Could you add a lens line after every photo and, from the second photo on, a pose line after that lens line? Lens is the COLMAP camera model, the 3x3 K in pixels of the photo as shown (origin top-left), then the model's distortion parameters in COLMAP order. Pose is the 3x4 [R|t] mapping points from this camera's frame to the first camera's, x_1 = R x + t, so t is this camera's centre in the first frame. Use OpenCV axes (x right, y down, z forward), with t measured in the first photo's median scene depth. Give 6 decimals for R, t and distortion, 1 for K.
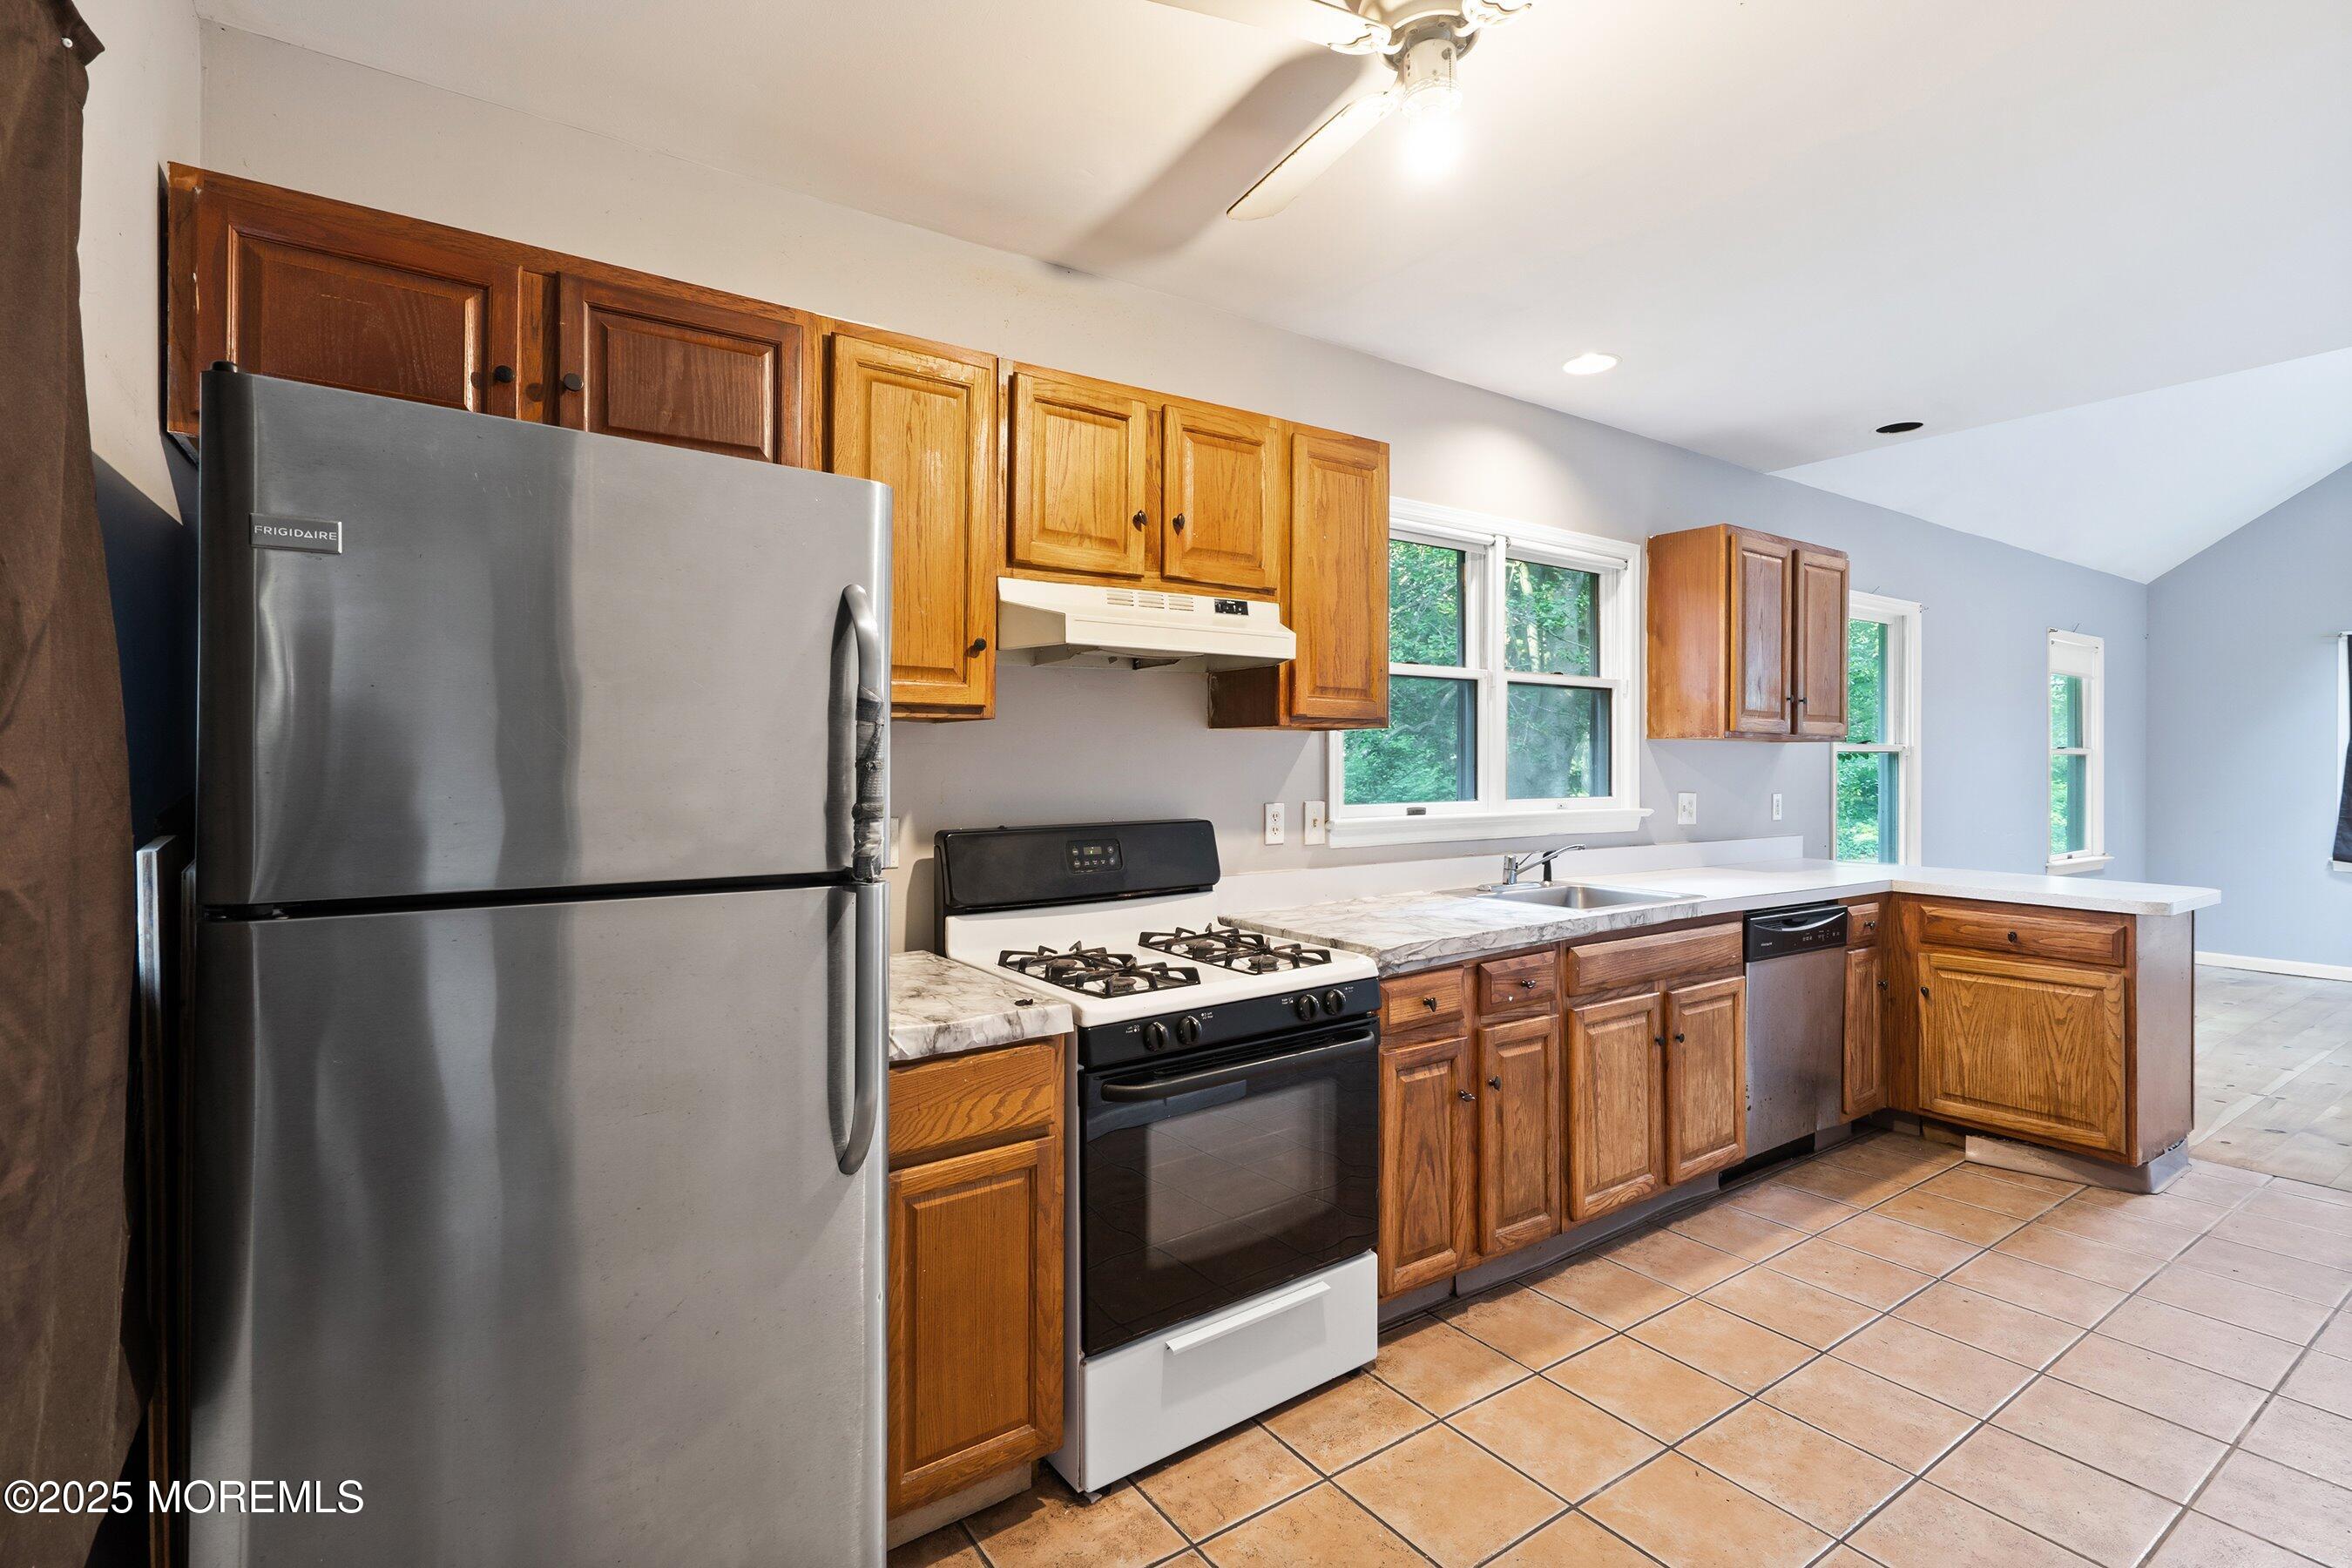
lens RADIAL K [[1049.7, 0, 1151.5], [0, 1049.7, 766.2], [0, 0, 1]] dist [-0.000209, -0.001448]
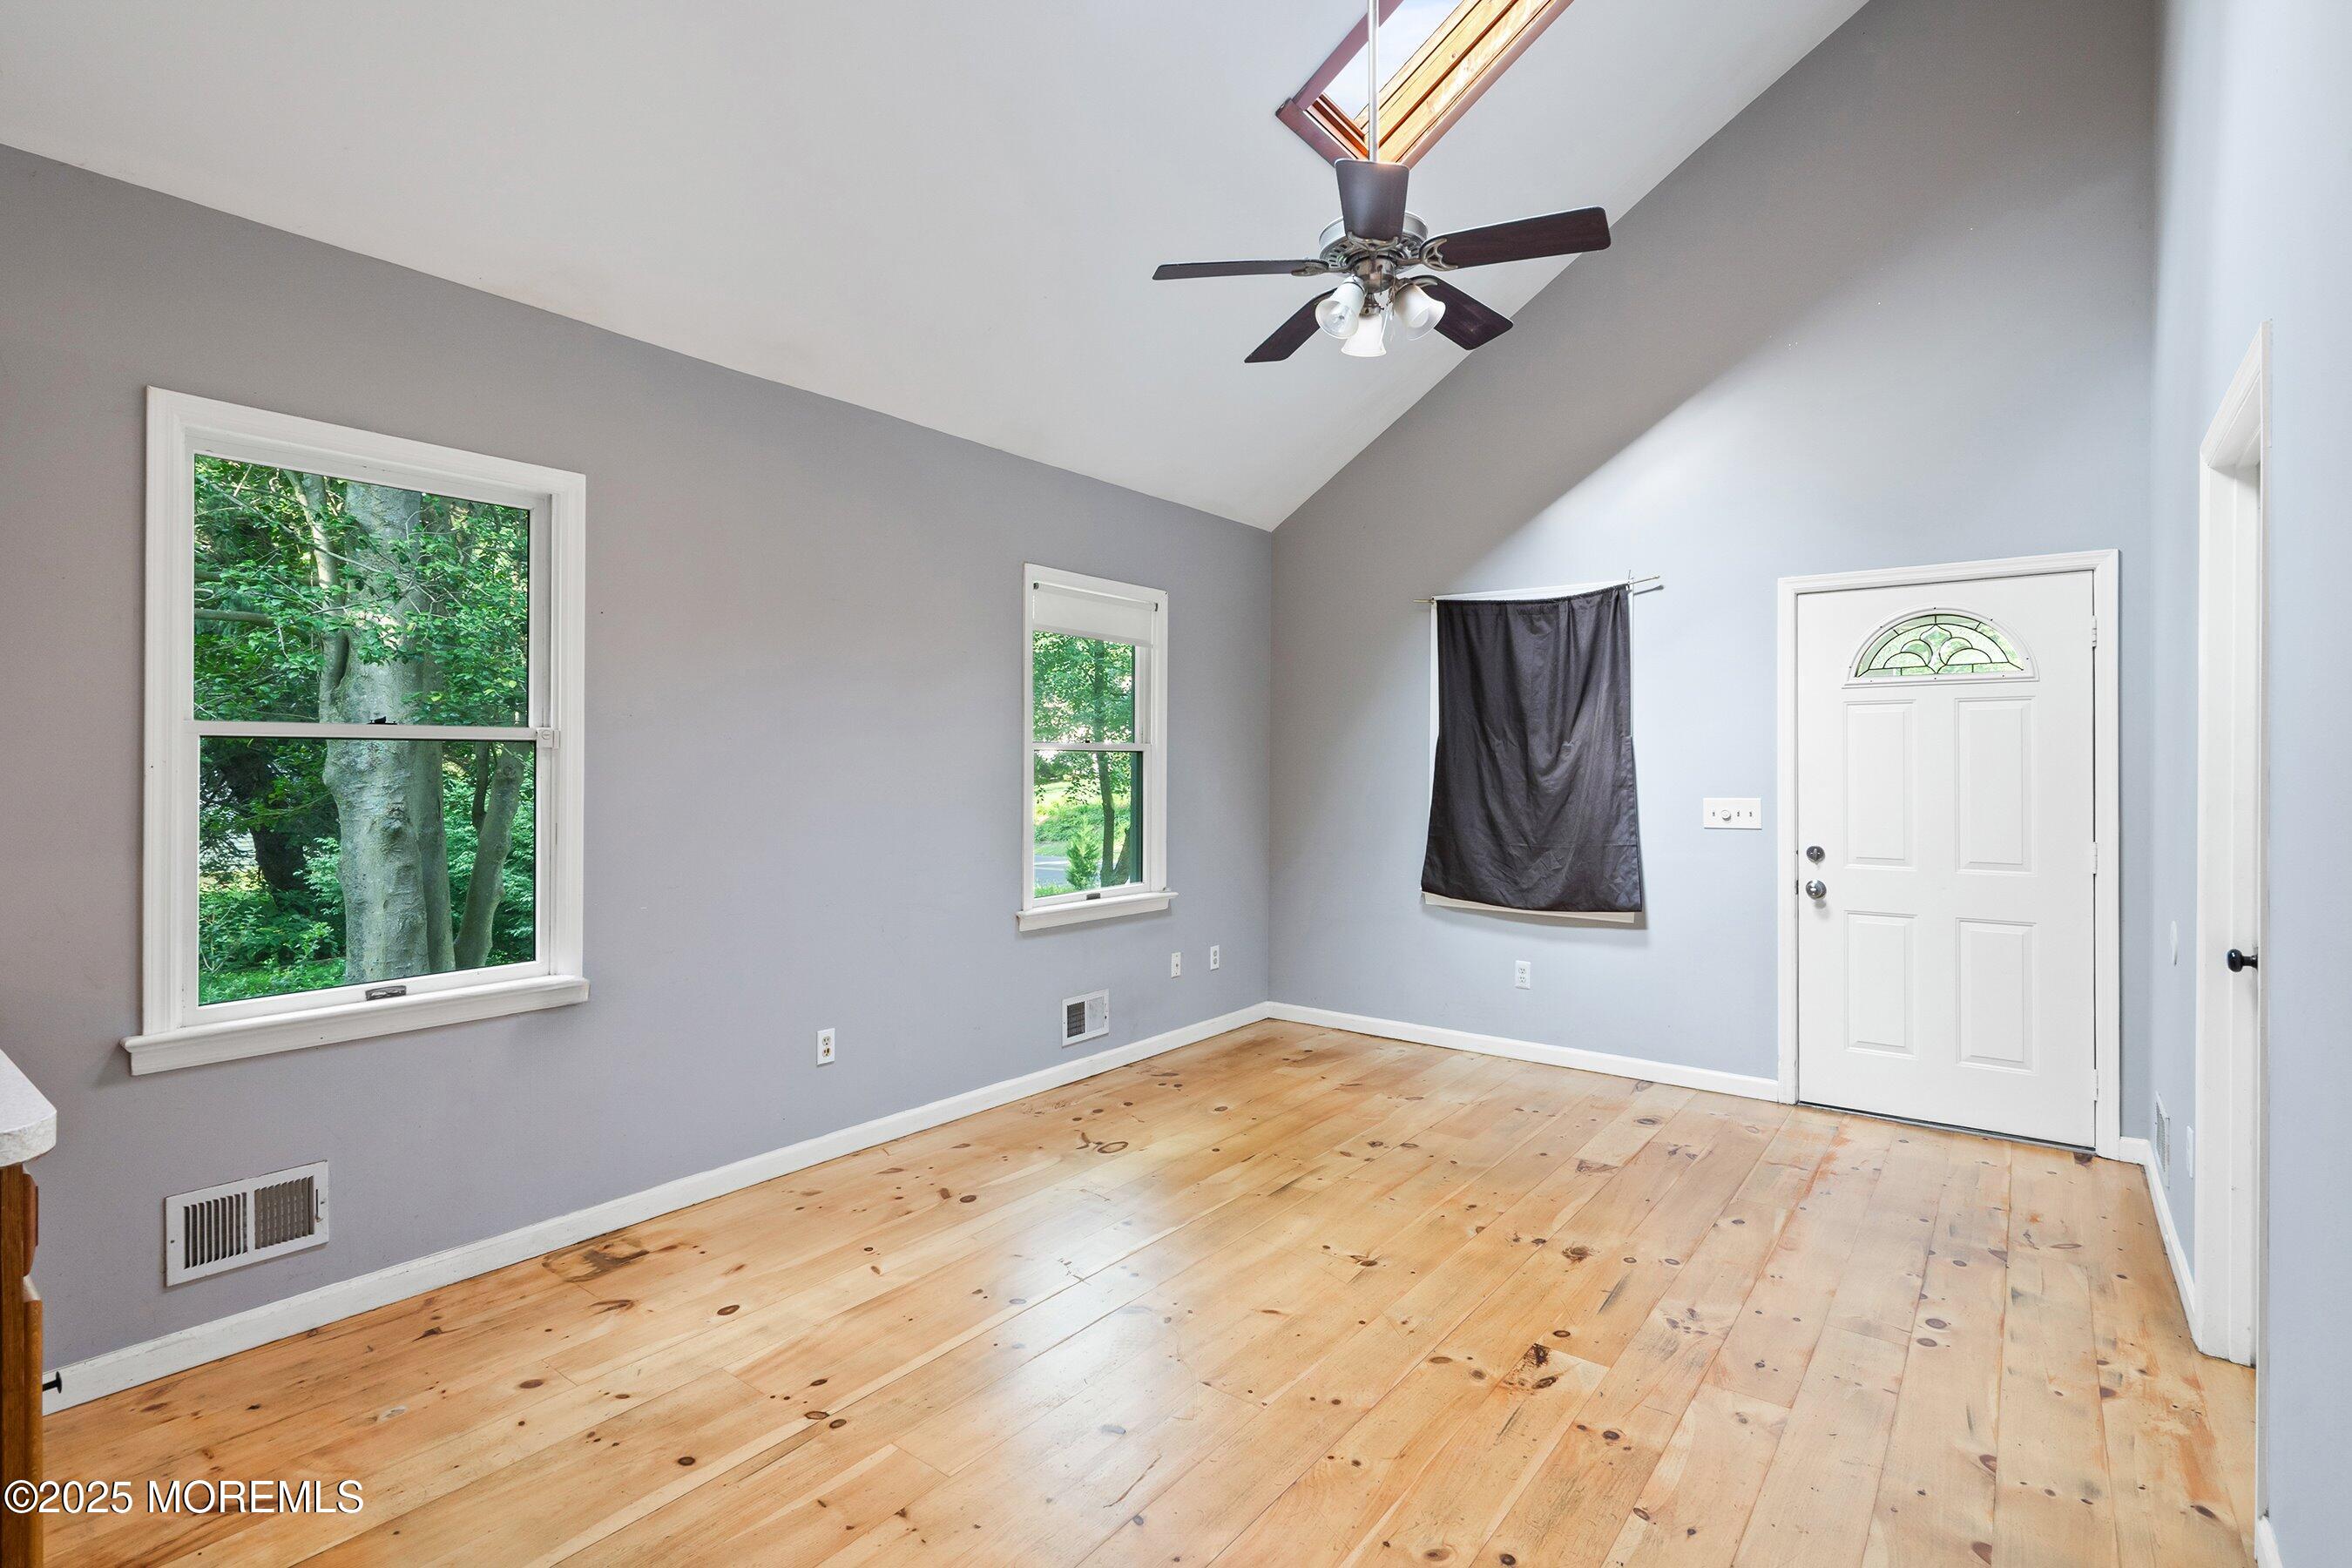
lens RADIAL K [[1049.7, 0, 1176.0], [0, 1049.7, 771.2], [0, 0, 1]] dist [-0.000209, -0.001448]
pose [[0.950662, 0.009184, 0.310093, 0.707621], [-0.012402, 0.999888, 0.008408, -0.004159], [-0.309981, -0.011839, 0.950669, 0.310419]]
